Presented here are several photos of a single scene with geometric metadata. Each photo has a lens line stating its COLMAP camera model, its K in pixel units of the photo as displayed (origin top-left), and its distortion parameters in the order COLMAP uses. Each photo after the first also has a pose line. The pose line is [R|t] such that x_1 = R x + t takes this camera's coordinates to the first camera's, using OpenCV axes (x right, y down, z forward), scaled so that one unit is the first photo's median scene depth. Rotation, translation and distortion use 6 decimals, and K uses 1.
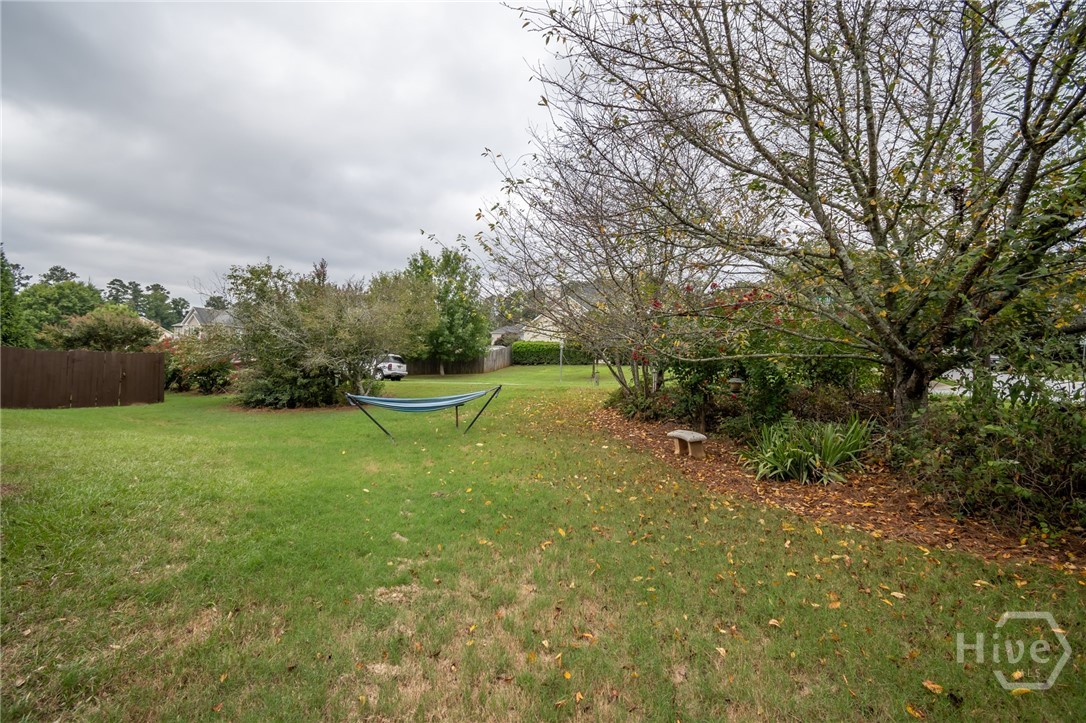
lens RADIAL K [[482.2, 0, 543.0], [0, 482.2, 361.5], [0, 0, 1]] dist [0.003229, -0.000312]
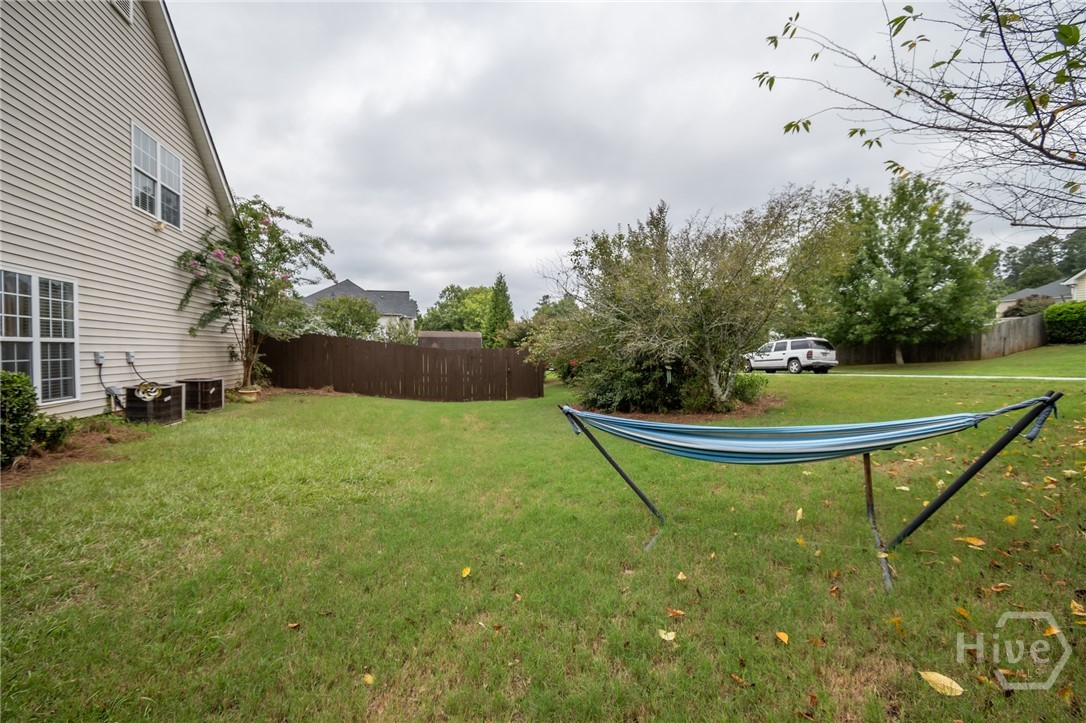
lens RADIAL K [[482.2, 0, 543.0], [0, 482.2, 361.5], [0, 0, 1]] dist [0.003229, -0.000312]
pose [[0.651012, -0.025920, -0.758624, -0.019683], [0.038092, 0.999273, -0.001453, 0.006359], [0.758111, -0.027951, 0.651527, 0.179753]]
